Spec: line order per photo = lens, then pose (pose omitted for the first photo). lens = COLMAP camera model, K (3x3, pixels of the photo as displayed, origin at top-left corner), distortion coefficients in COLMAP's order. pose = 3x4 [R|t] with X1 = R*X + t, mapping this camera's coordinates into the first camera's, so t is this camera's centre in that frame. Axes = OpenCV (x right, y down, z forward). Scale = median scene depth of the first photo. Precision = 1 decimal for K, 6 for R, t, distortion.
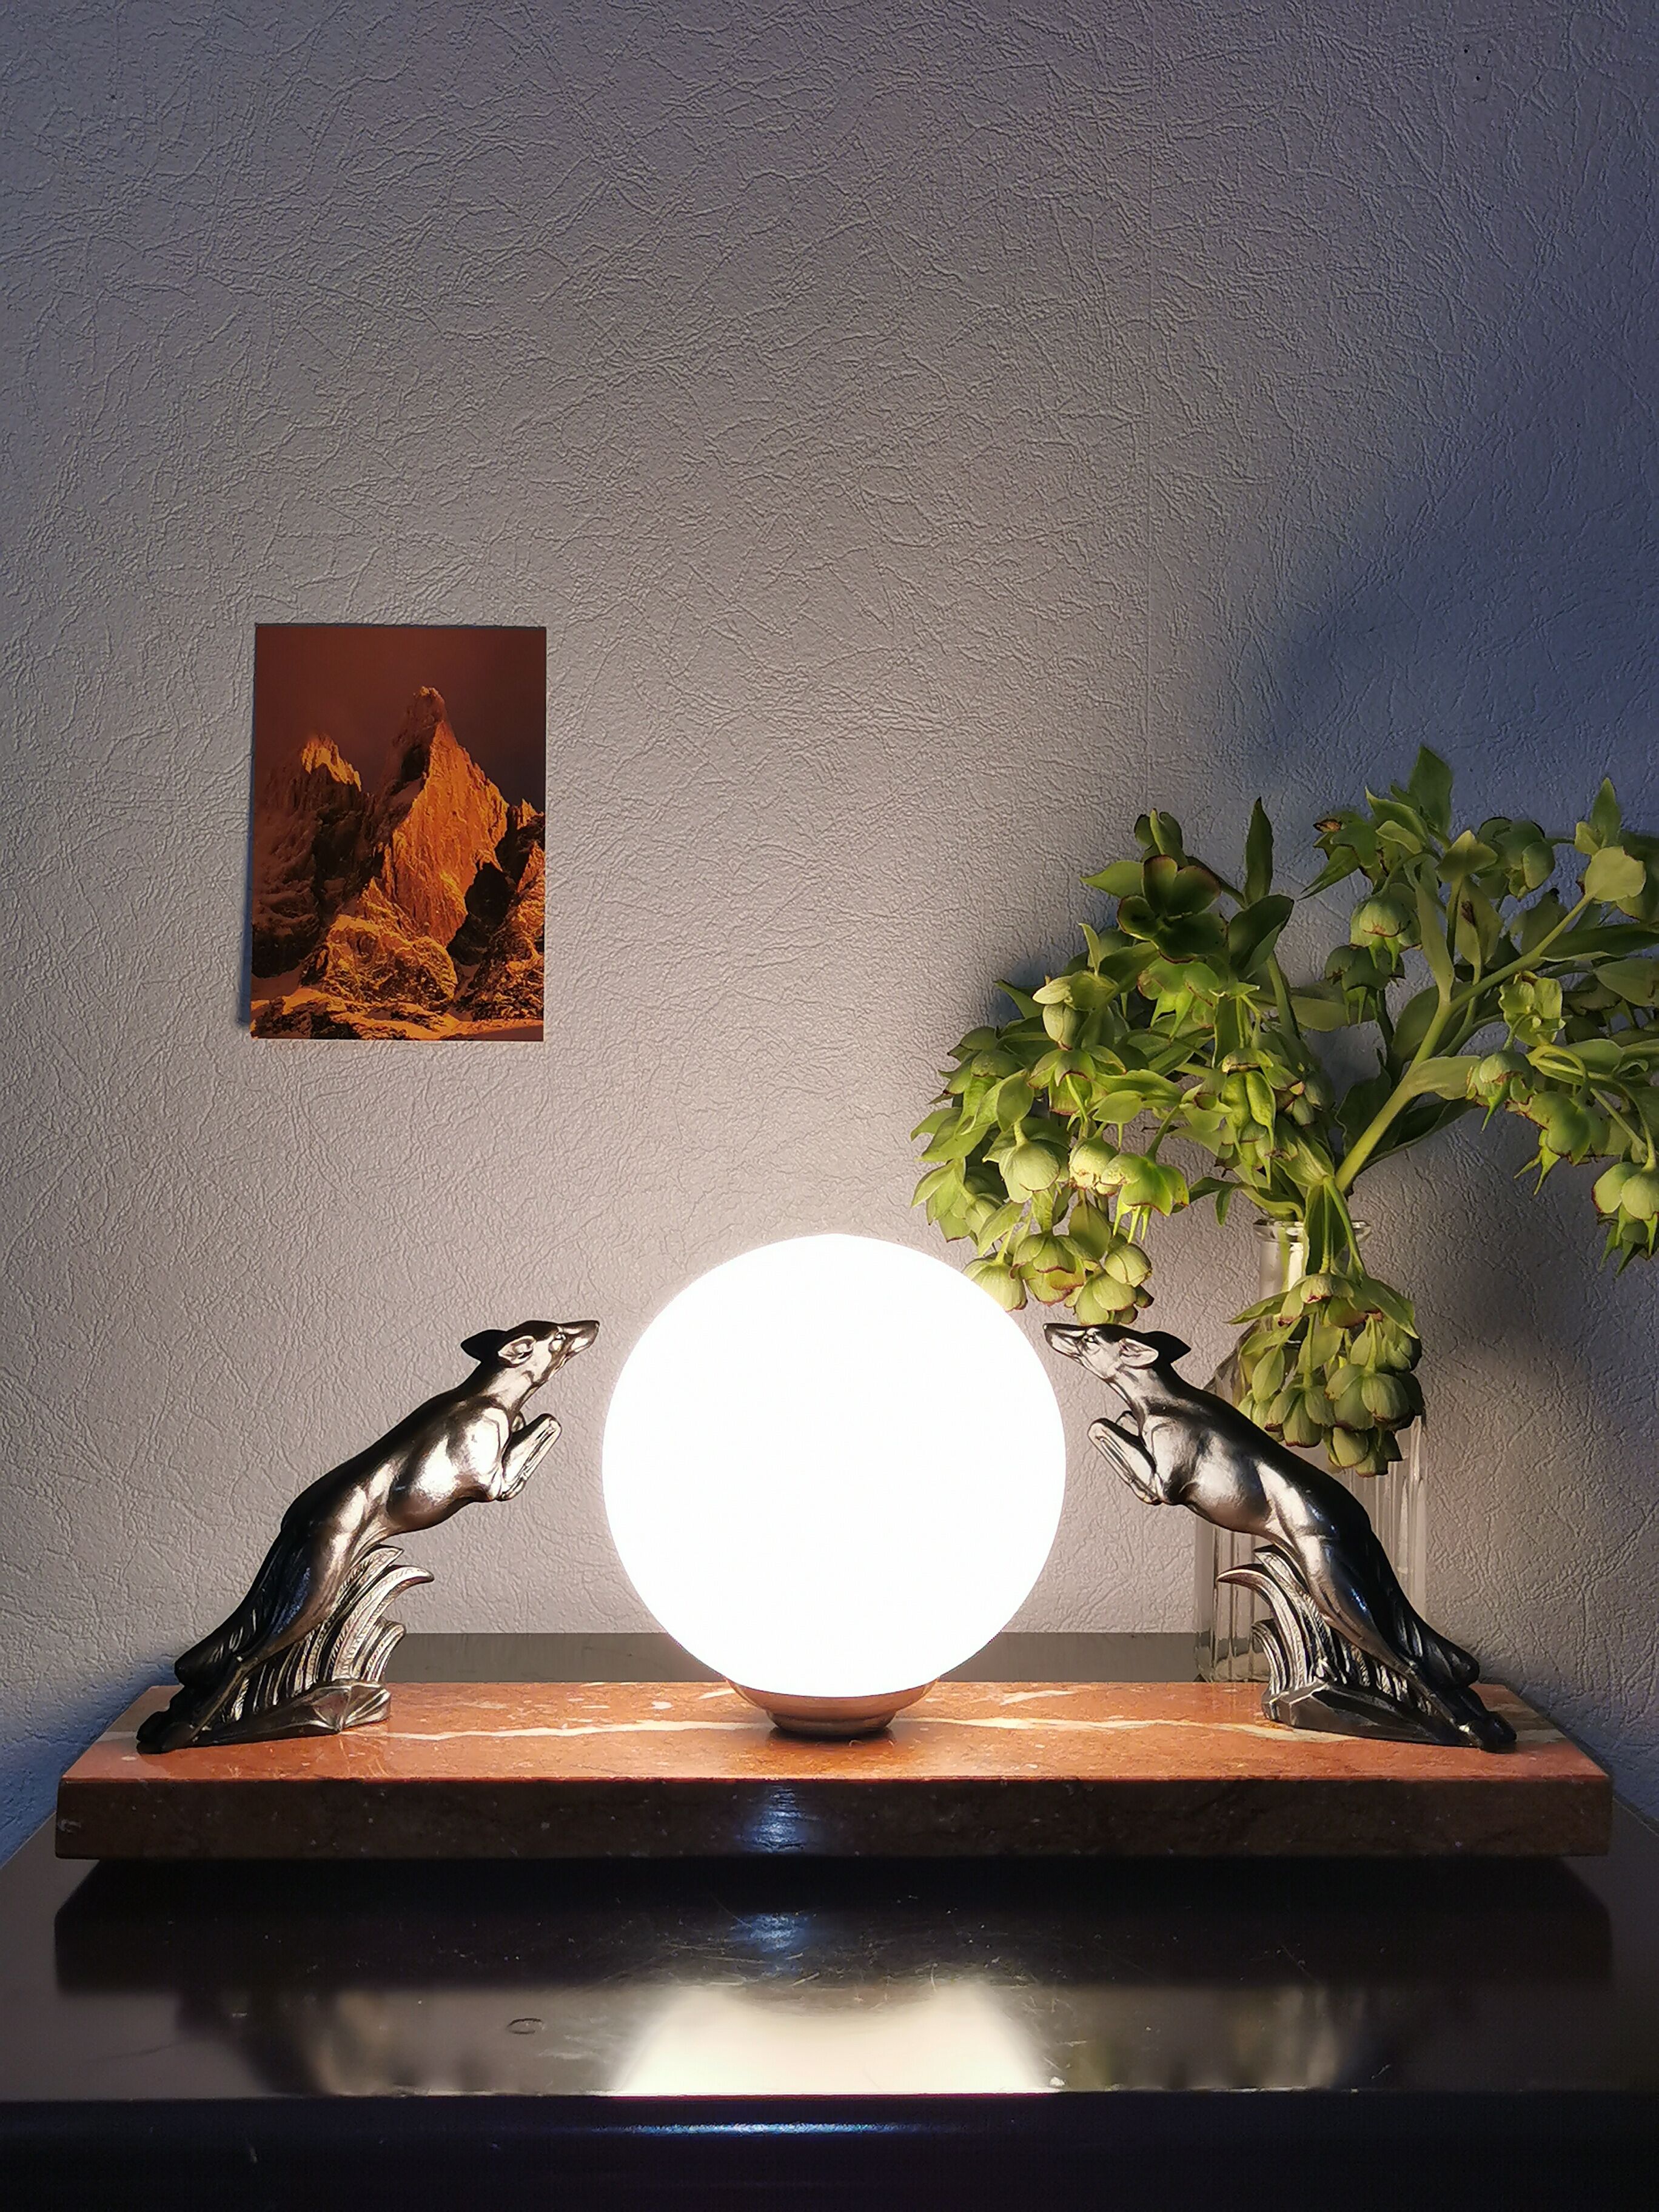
lens RADIAL K [[2522.5, 0, 829.5], [0, 2522.5, 1106.0], [0, 0, 1]] dist [0.022922, 0.006619]
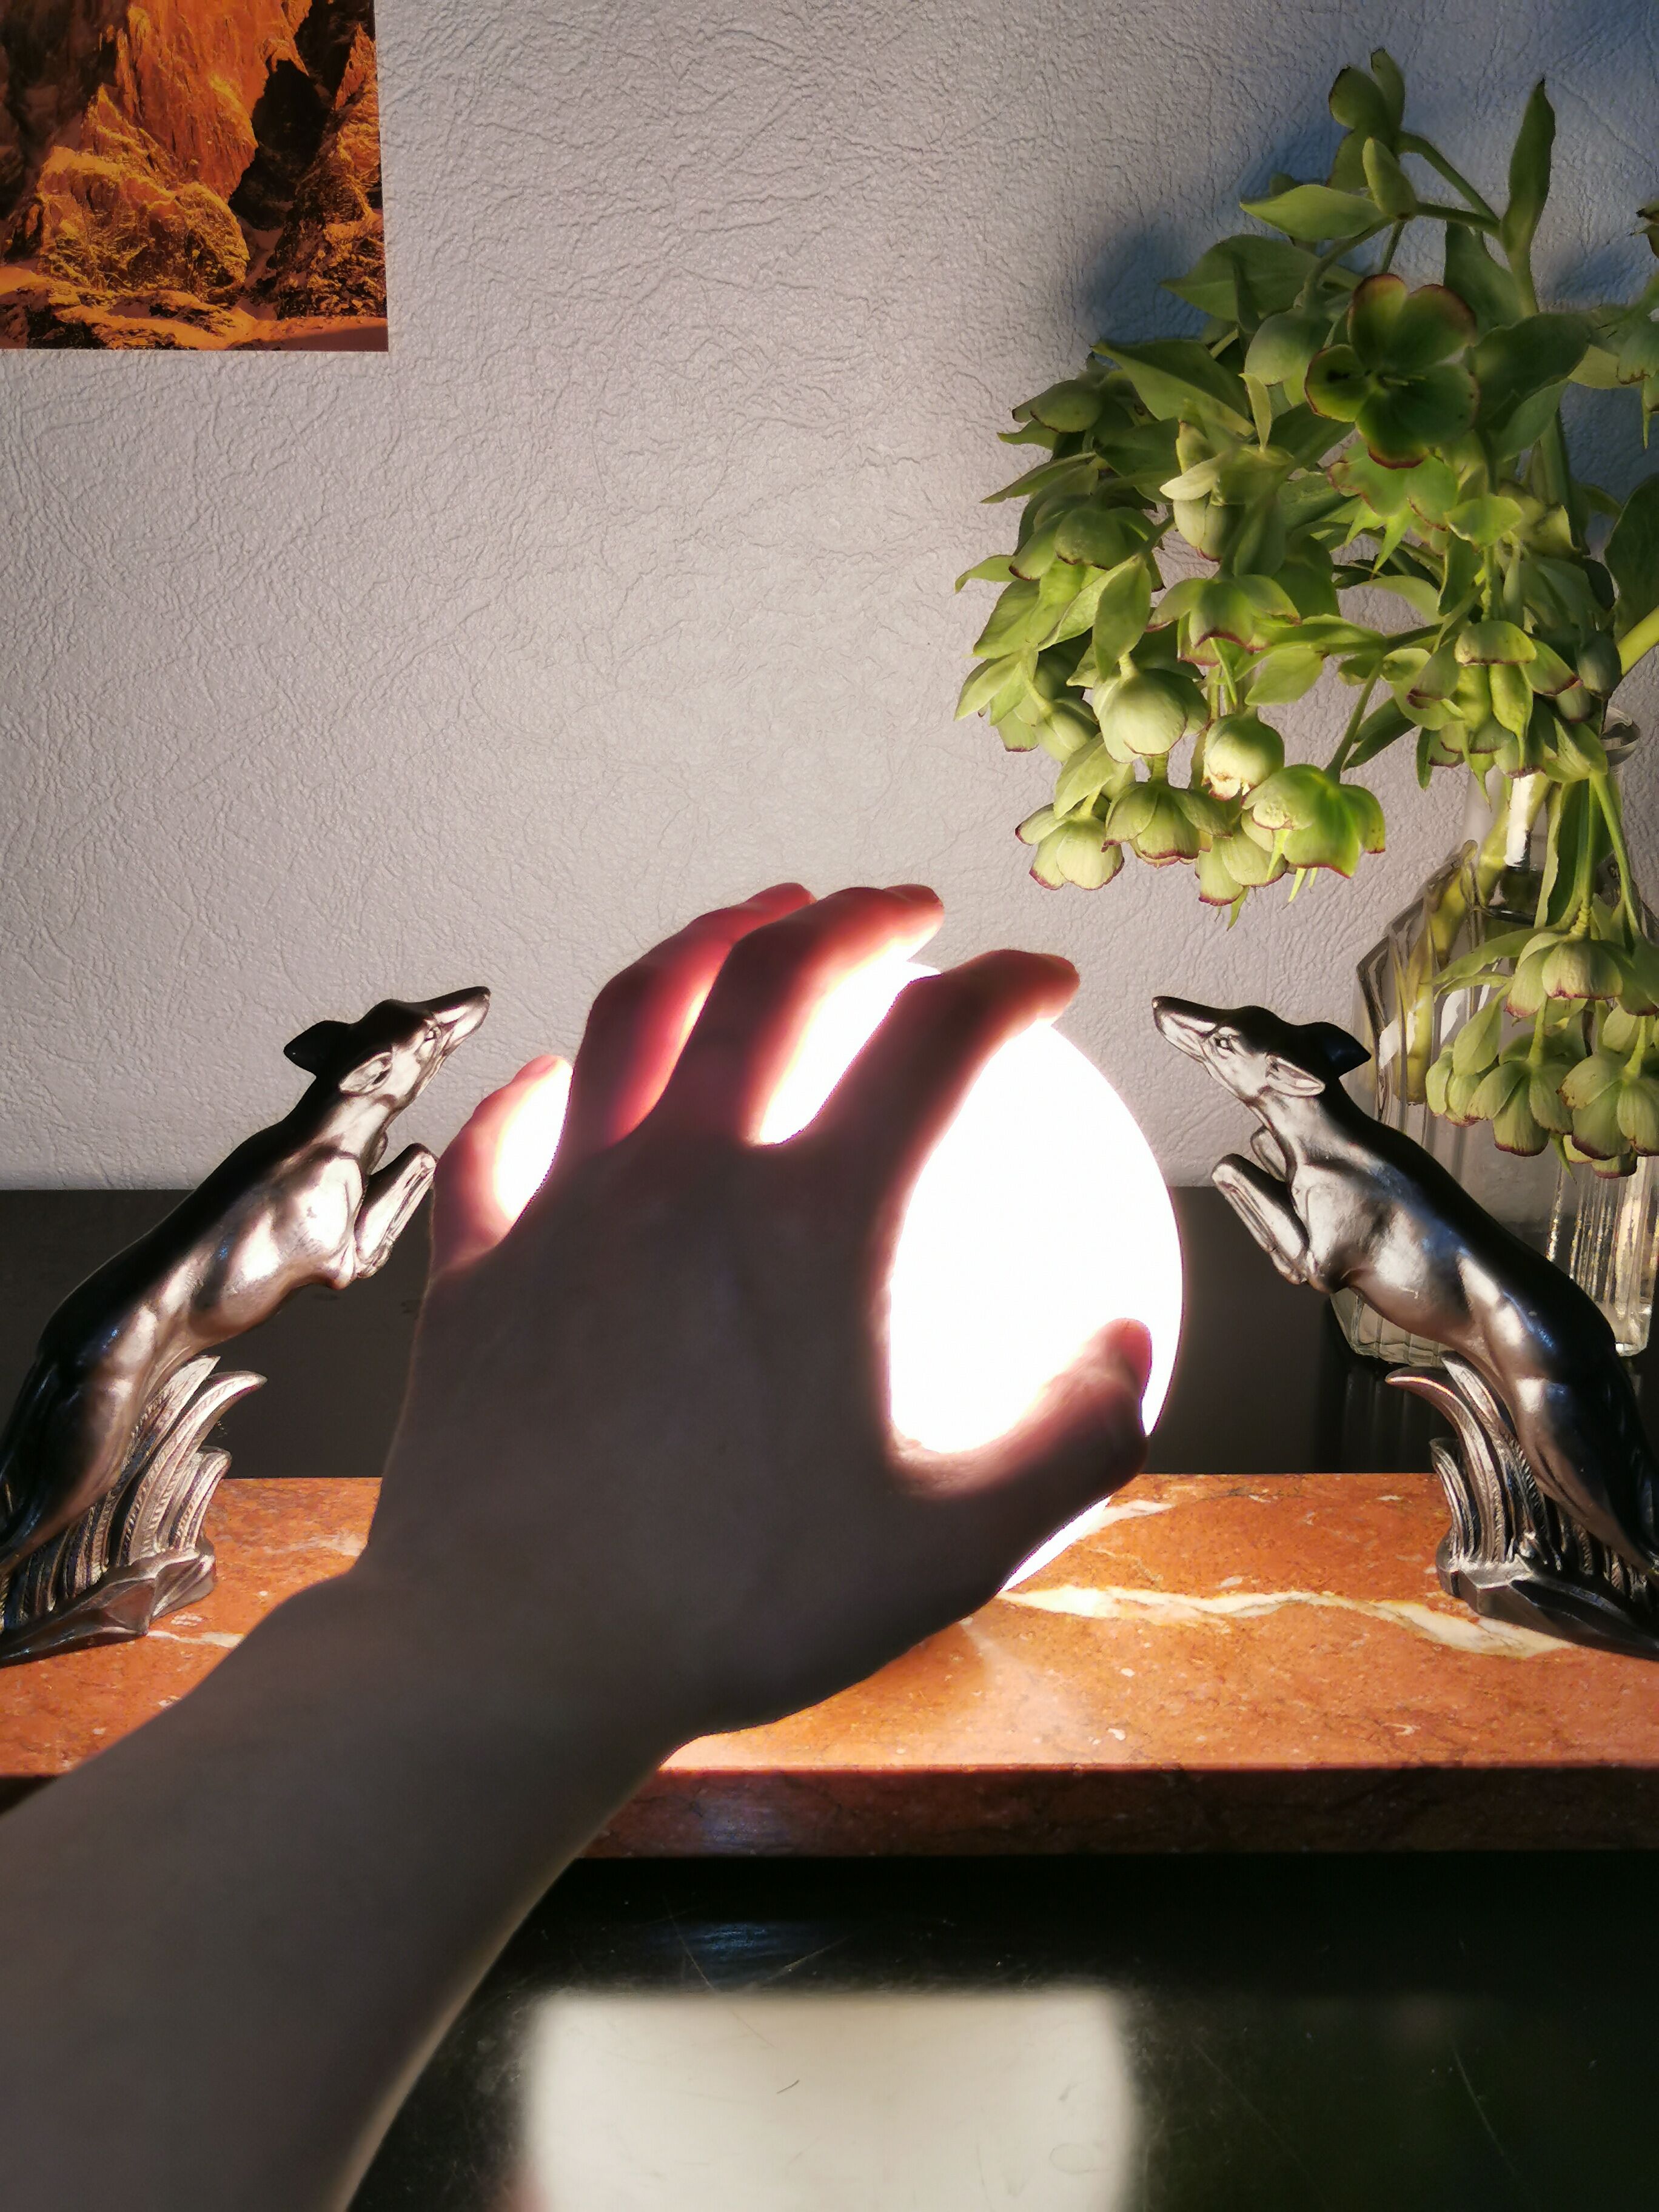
lens RADIAL K [[3173.3, 0, 829.5], [0, 3173.3, 1106.0], [0, 0, 1]] dist [-0.012272, 0.199687]
pose [[0.999949, 0.003215, 0.009525, -0.008763], [-0.006840, 0.911947, 0.410252, -0.226280], [-0.007367, -0.410296, 0.911922, 0.214558]]
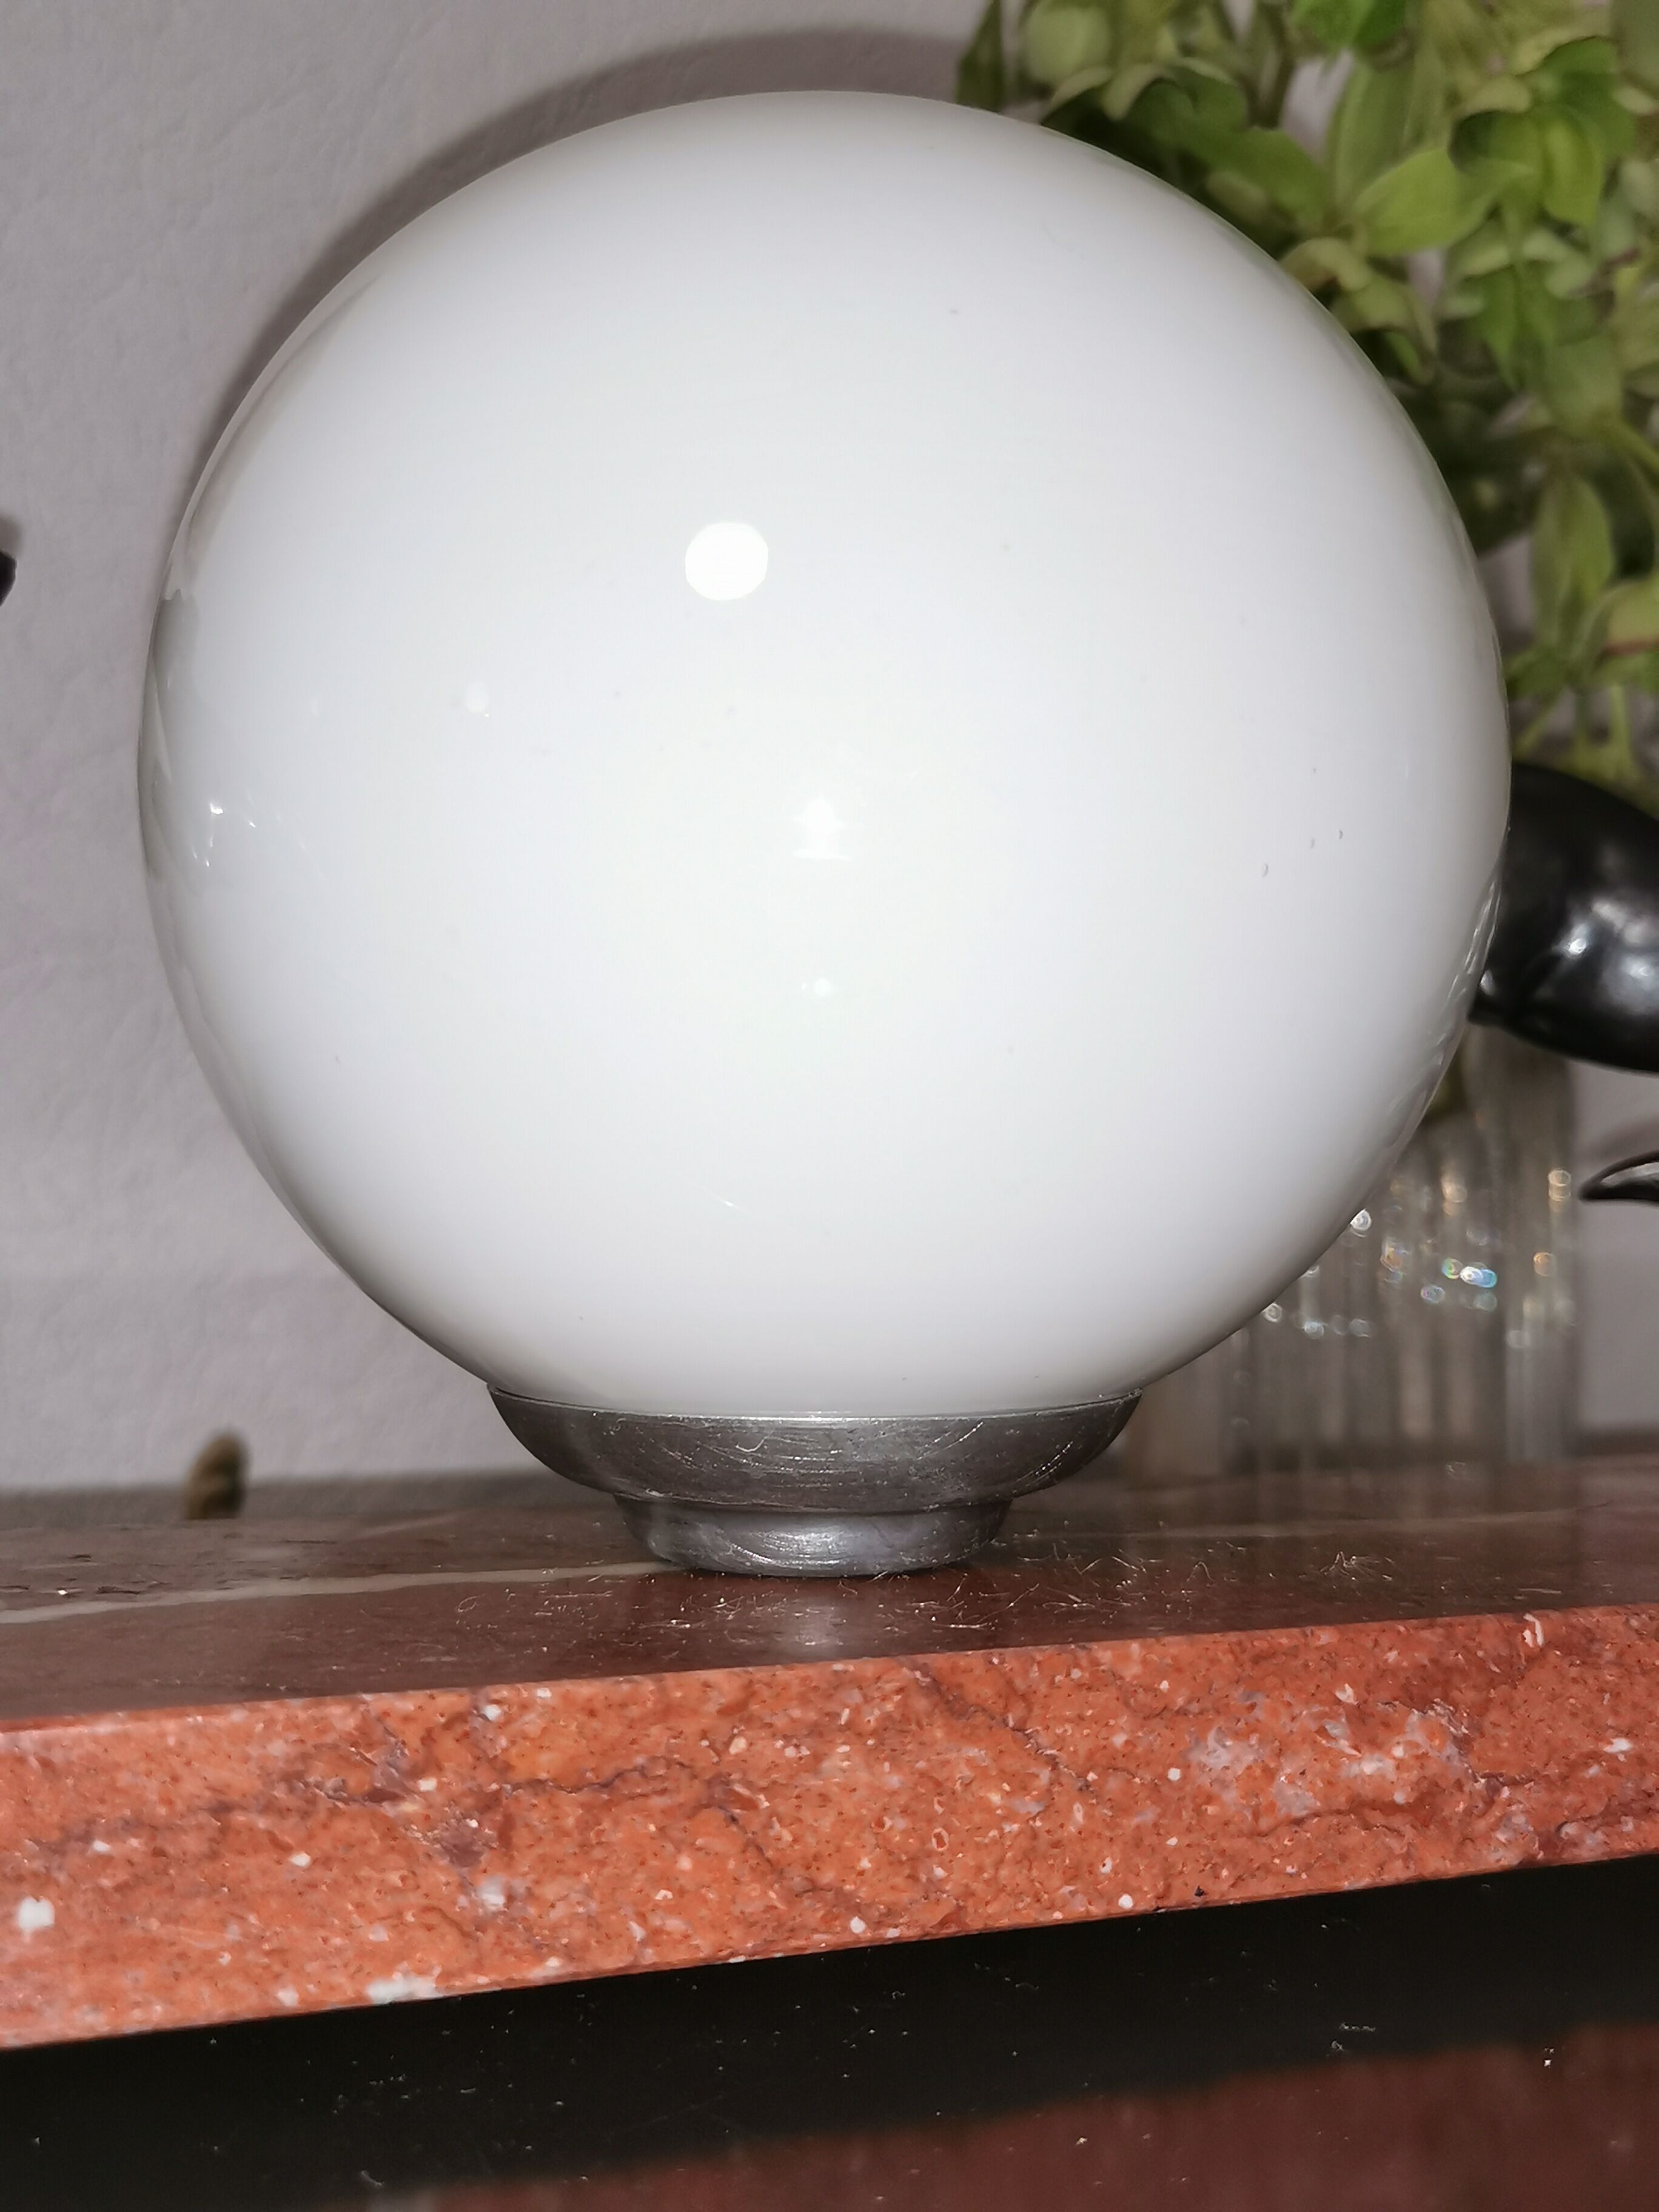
lens RADIAL K [[2533.7, 0, 829.5], [0, 2533.7, 1106.0], [0, 0, 1]] dist [-0.003118, 0.027643]
pose [[0.938373, 0.009404, 0.345496, -0.104322], [0.007528, 0.998837, -0.047633, 0.178965], [-0.345541, 0.047298, 0.937211, 0.603683]]
